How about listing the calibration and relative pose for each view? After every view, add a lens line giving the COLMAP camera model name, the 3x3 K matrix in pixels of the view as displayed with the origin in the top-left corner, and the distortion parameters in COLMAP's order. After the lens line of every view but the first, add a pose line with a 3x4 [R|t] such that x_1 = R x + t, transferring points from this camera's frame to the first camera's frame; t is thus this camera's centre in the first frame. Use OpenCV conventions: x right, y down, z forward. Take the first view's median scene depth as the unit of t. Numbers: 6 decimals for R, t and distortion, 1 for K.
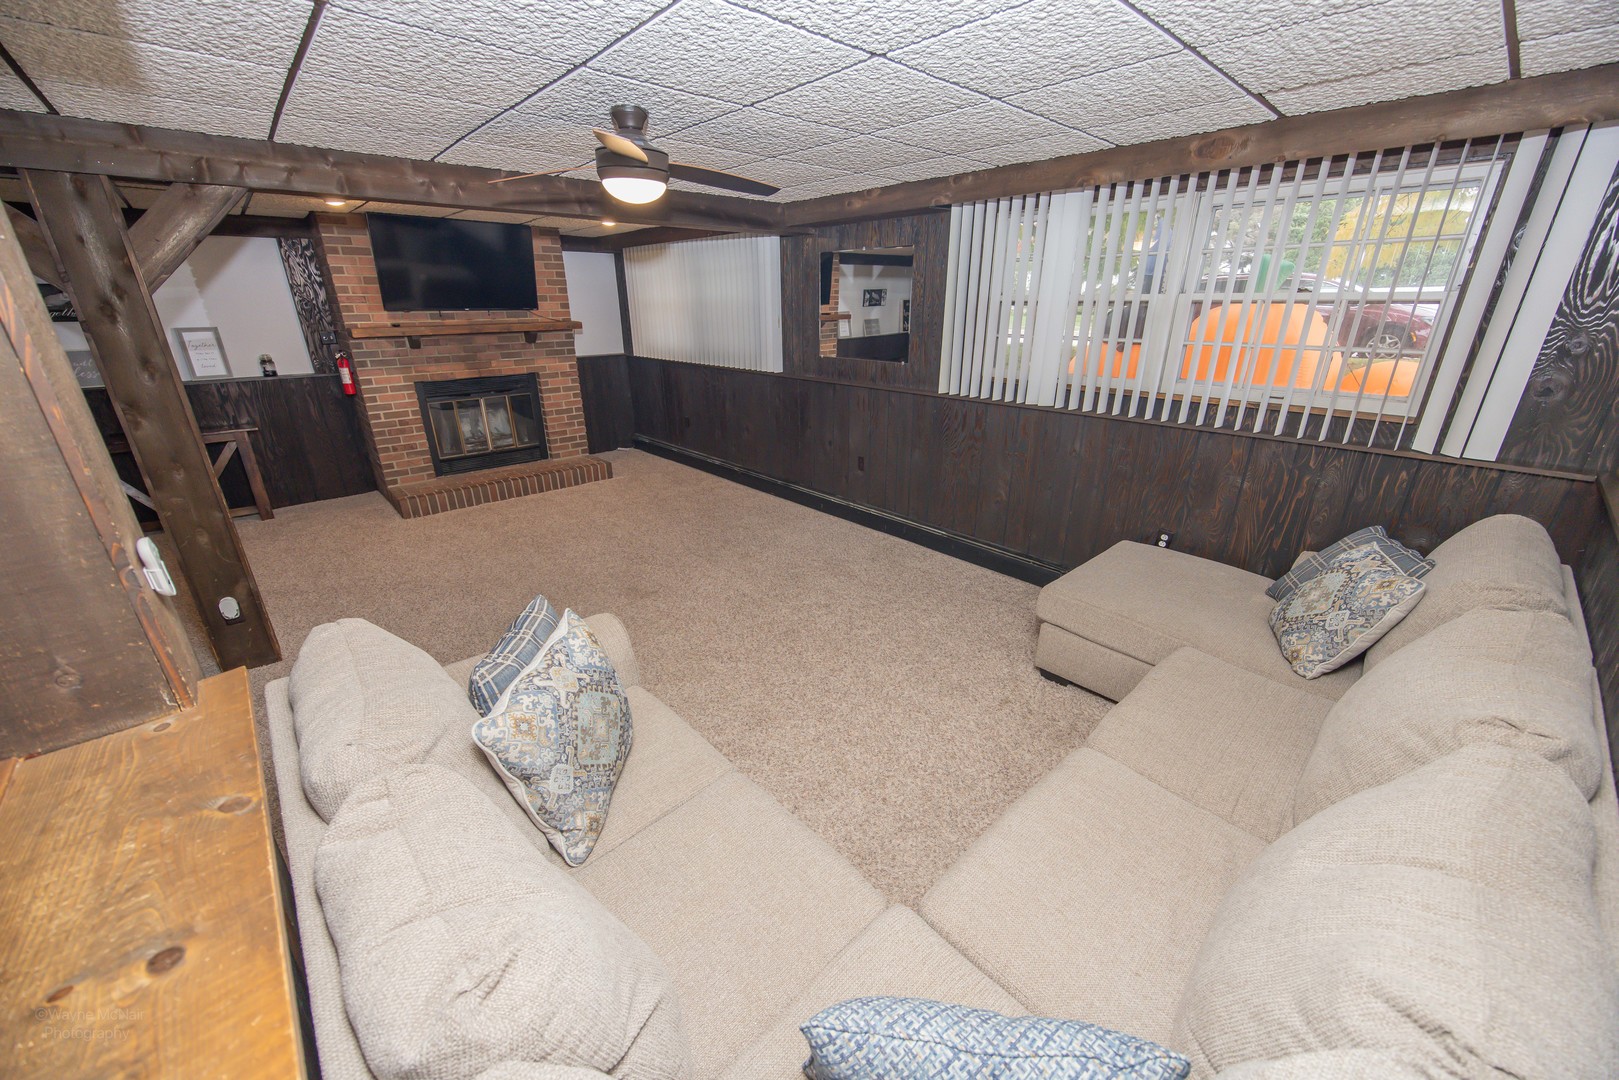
lens RADIAL K [[613.9, 0, 809.5], [0, 613.9, 540.0], [0, 0, 1]] dist [-0.000318, 0.000036]
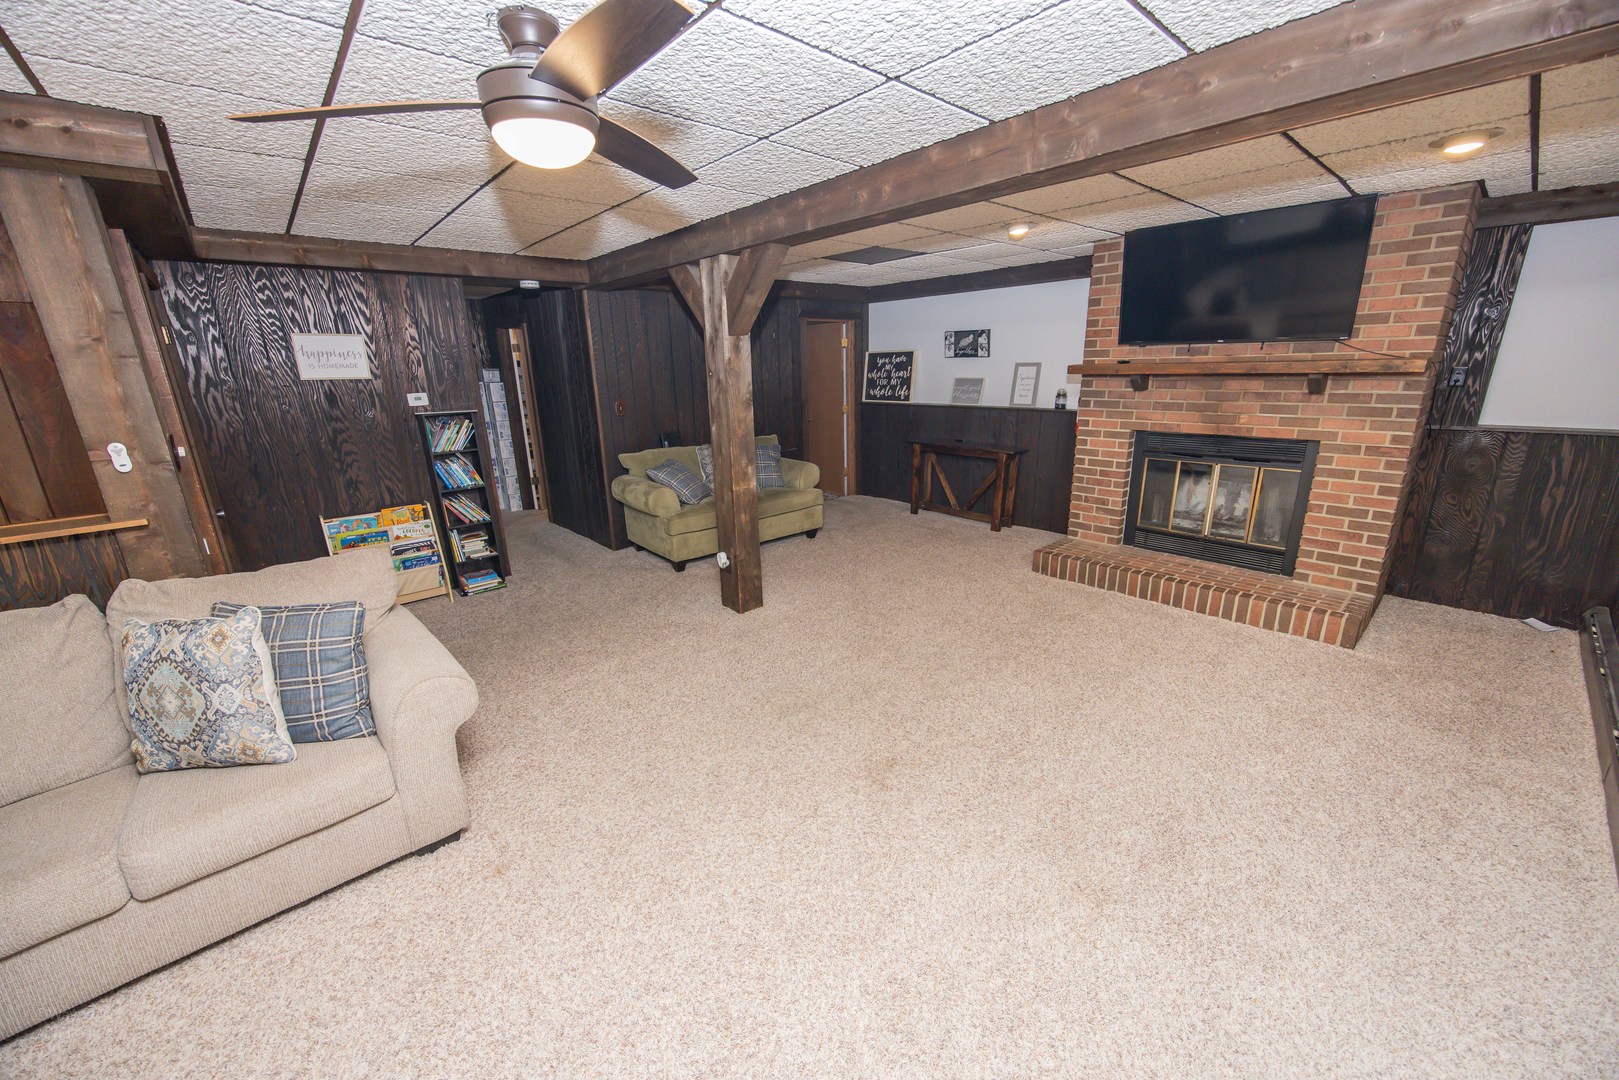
lens RADIAL K [[613.9, 0, 809.5], [0, 613.9, 540.0], [0, 0, 1]] dist [-0.000318, 0.000036]
pose [[-0.011150, 0.283067, -0.959035, 0.180956], [-0.340574, 0.900676, 0.269801, -0.186890], [0.940152, 0.329631, 0.086363, 0.535386]]
